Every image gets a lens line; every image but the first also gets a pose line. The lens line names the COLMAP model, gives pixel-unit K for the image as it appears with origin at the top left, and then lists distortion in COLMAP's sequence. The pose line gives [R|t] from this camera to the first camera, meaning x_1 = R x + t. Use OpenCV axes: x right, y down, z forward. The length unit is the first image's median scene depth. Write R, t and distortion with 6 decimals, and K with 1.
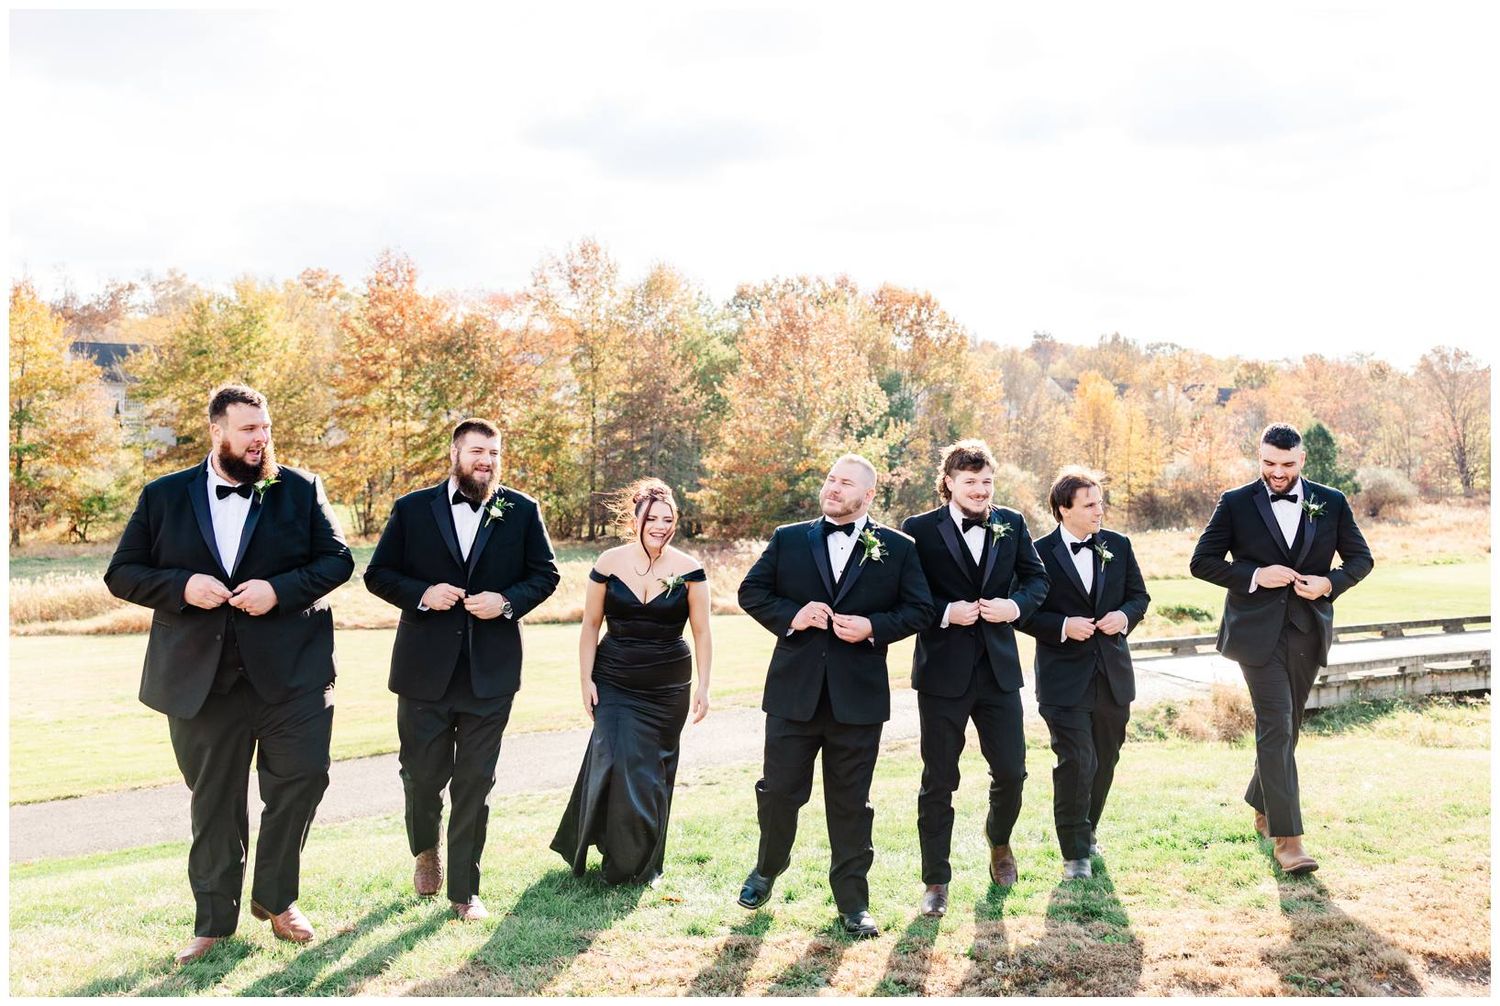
lens RADIAL K [[1204.4, 0, 703.6], [0, 1204.4, 502.5], [0, 0, 1]] dist [0.003289, 0.000214]
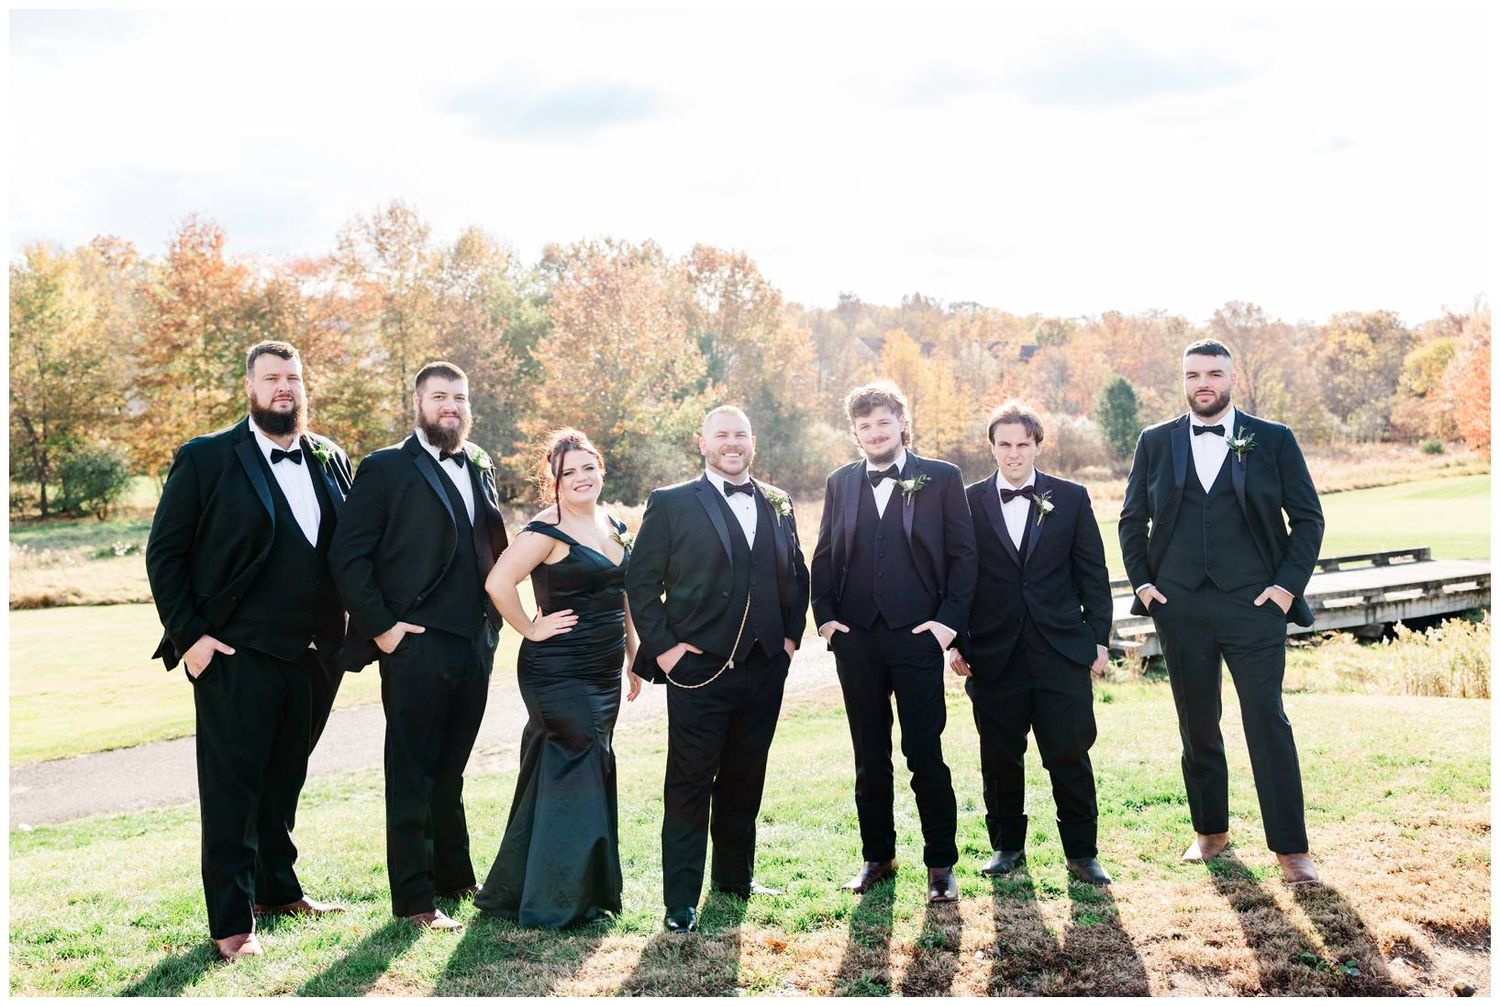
lens RADIAL K [[1398.0, 0, 772.0], [0, 1398.0, 501.6], [0, 0, 1]] dist [0.000582, -0.001018]
pose [[0.997561, -0.021519, 0.066394, 0.132116], [0.019100, 0.999138, 0.036857, -0.009924], [-0.067130, -0.035499, 0.997113, -0.170000]]
